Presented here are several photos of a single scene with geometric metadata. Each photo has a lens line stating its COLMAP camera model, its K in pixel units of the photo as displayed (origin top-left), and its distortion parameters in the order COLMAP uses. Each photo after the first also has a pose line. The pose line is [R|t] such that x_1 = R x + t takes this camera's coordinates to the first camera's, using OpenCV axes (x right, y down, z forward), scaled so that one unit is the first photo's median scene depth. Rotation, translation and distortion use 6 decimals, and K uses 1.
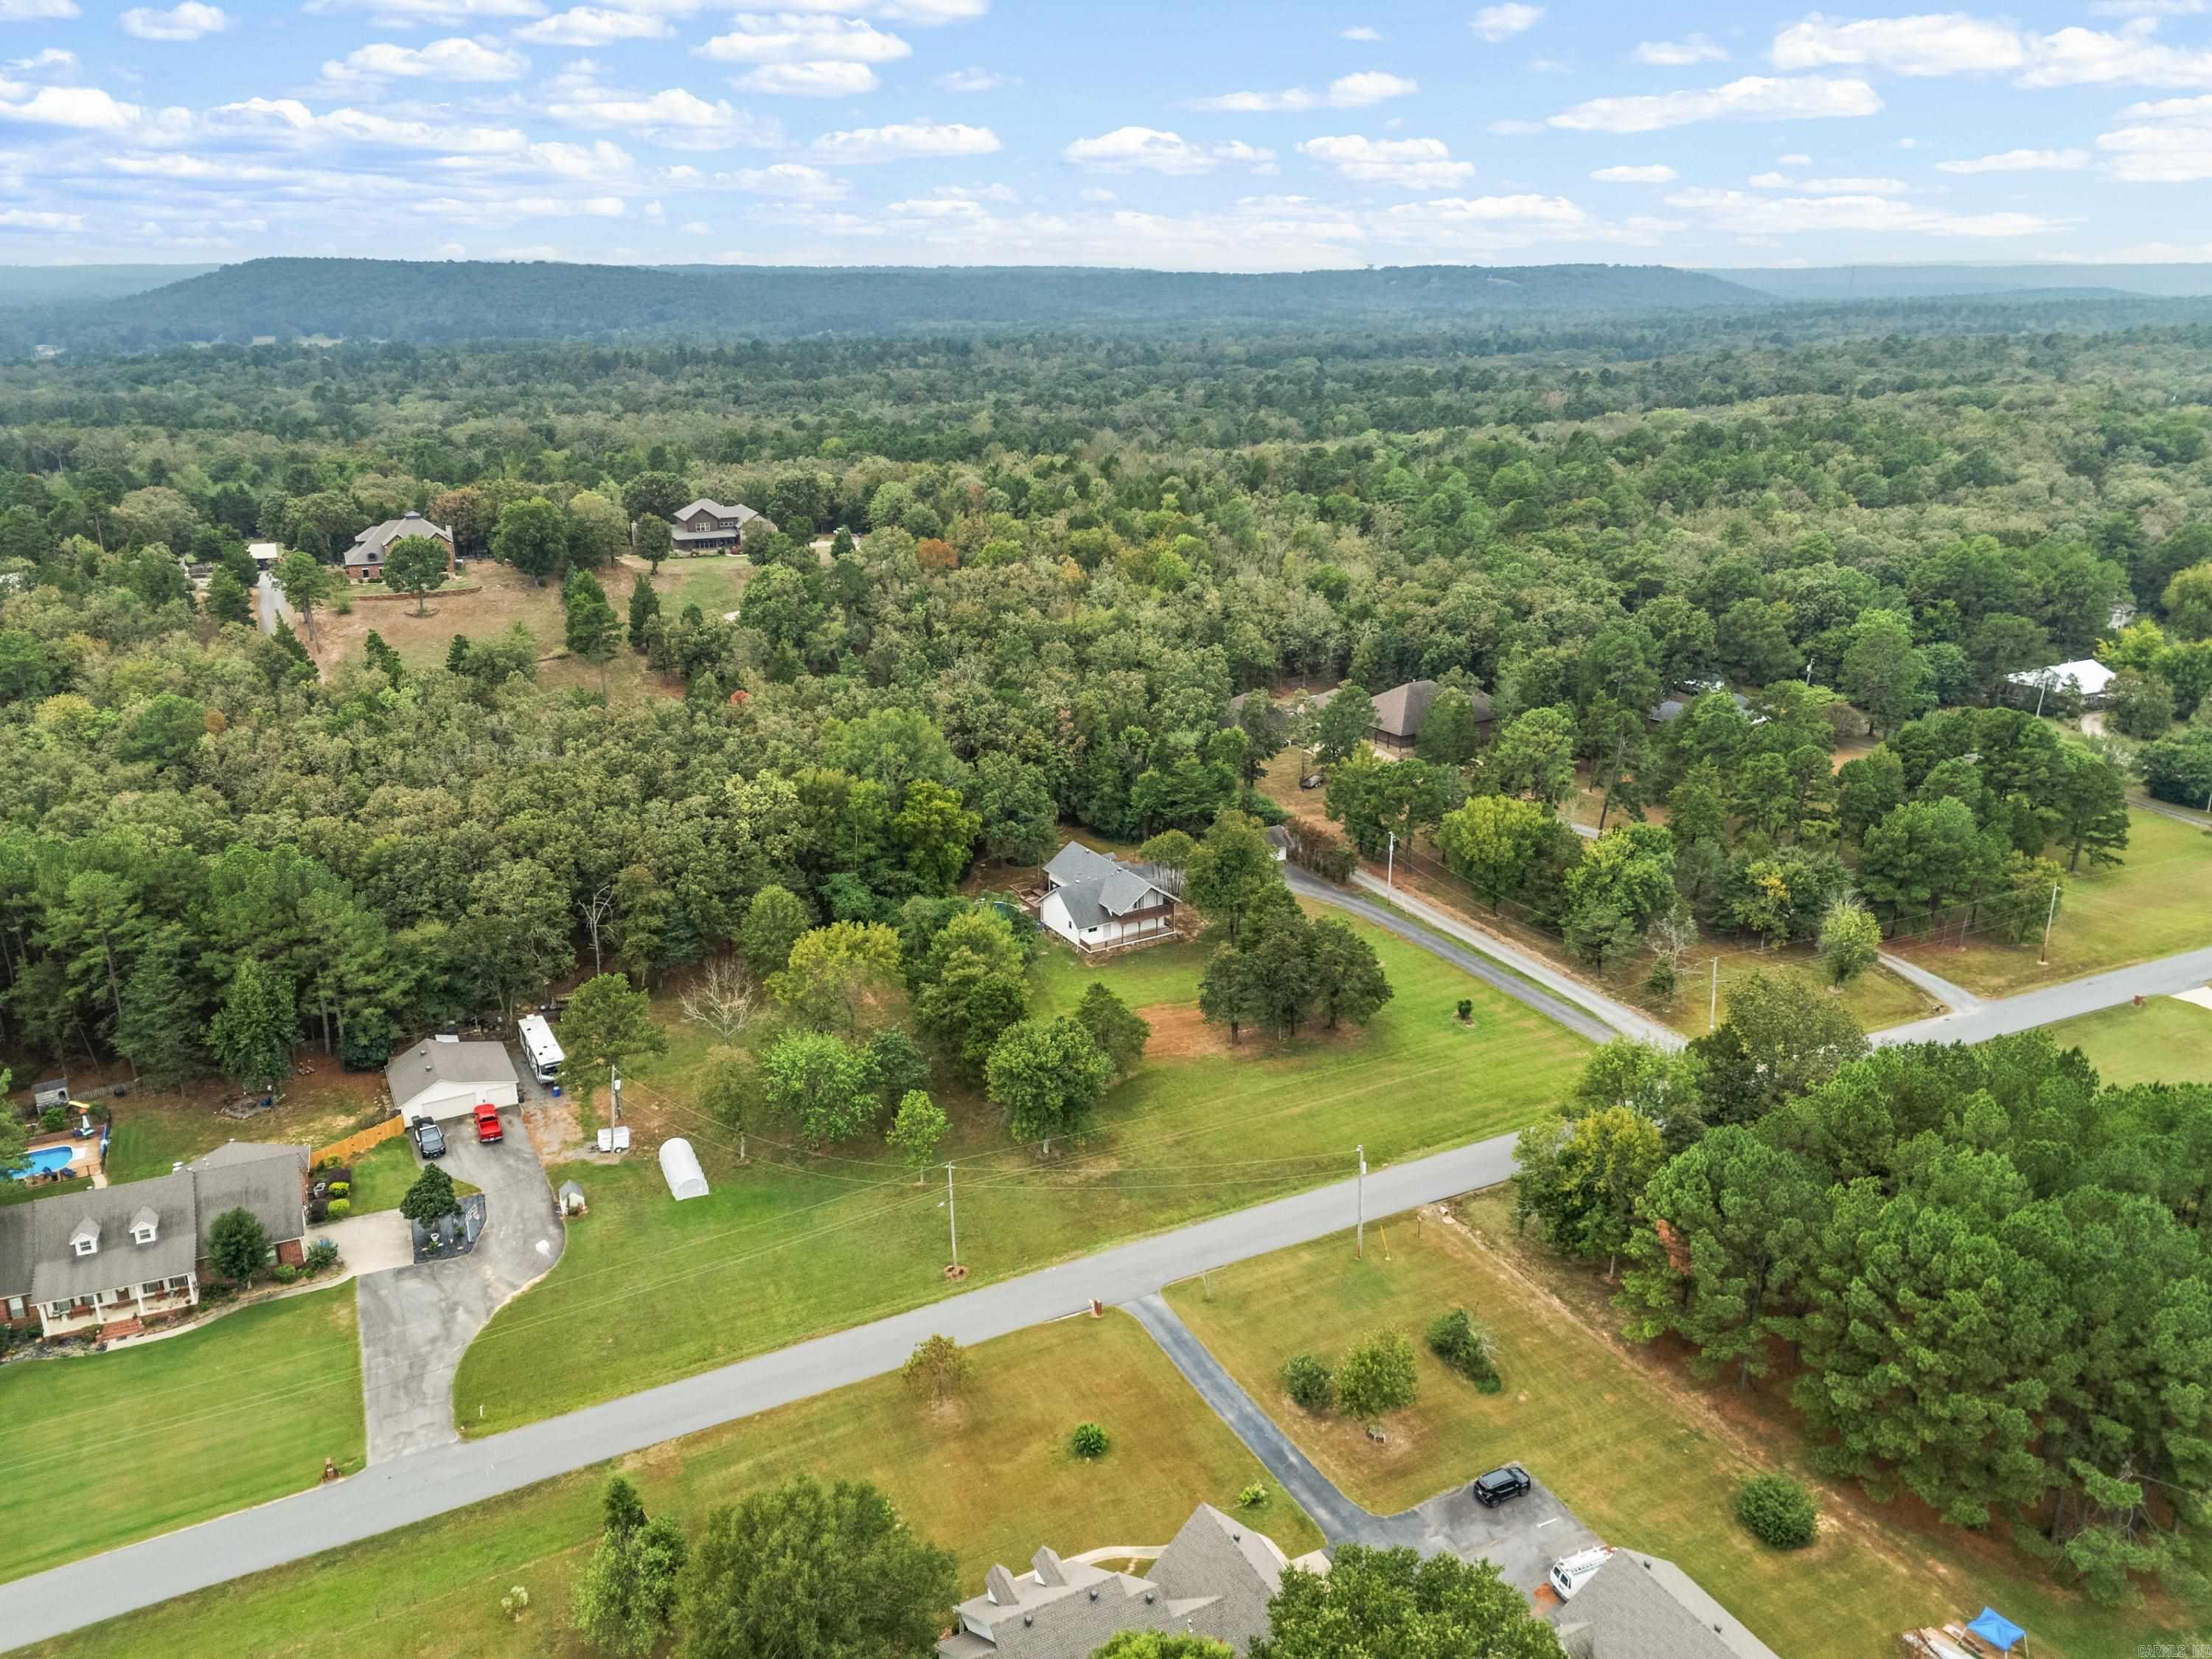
lens RADIAL K [[1626.4, 0, 1106.0], [0, 1626.4, 829.5], [0, 0, 1]] dist [0.062300, -0.046063]
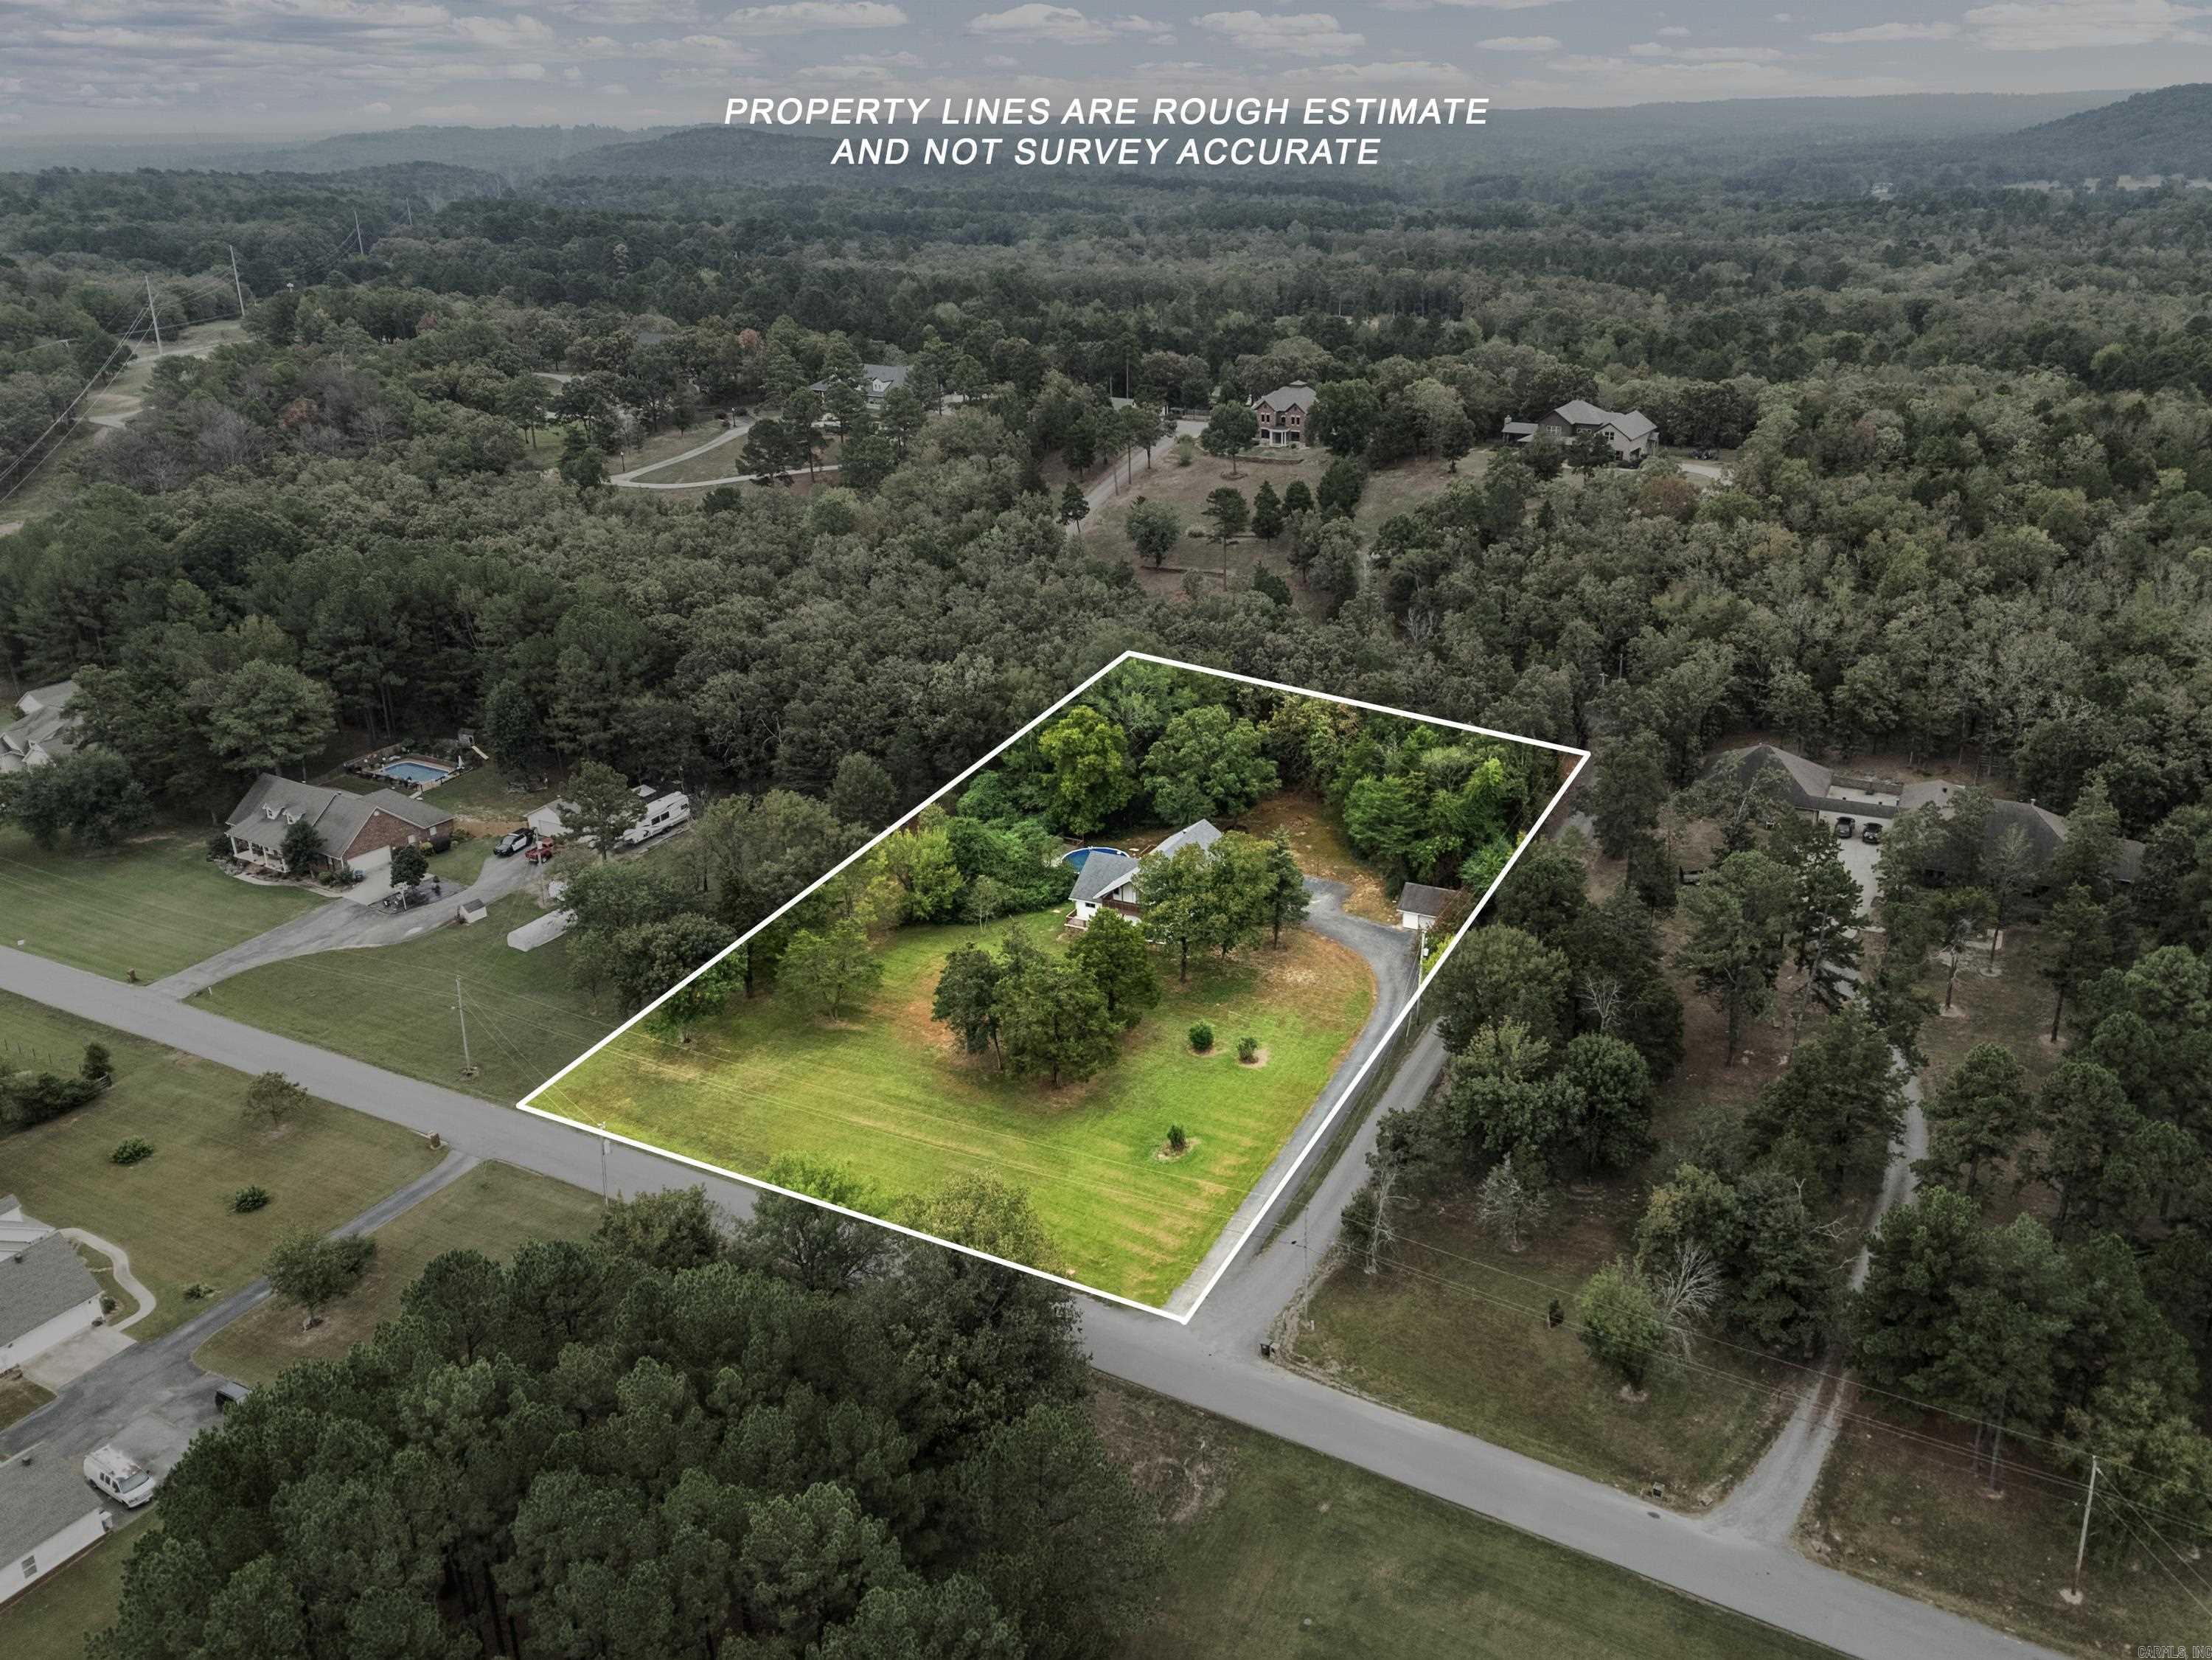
lens RADIAL K [[1798.2, 0, 1210.4], [0, 1798.2, 808.6], [0, 0, 1]] dist [0.070452, -0.067319]
pose [[0.564757, 0.293525, -0.771293, 0.862523], [-0.257970, 0.950564, 0.172857, -0.197731], [0.783901, 0.101349, 0.612558, 0.464902]]
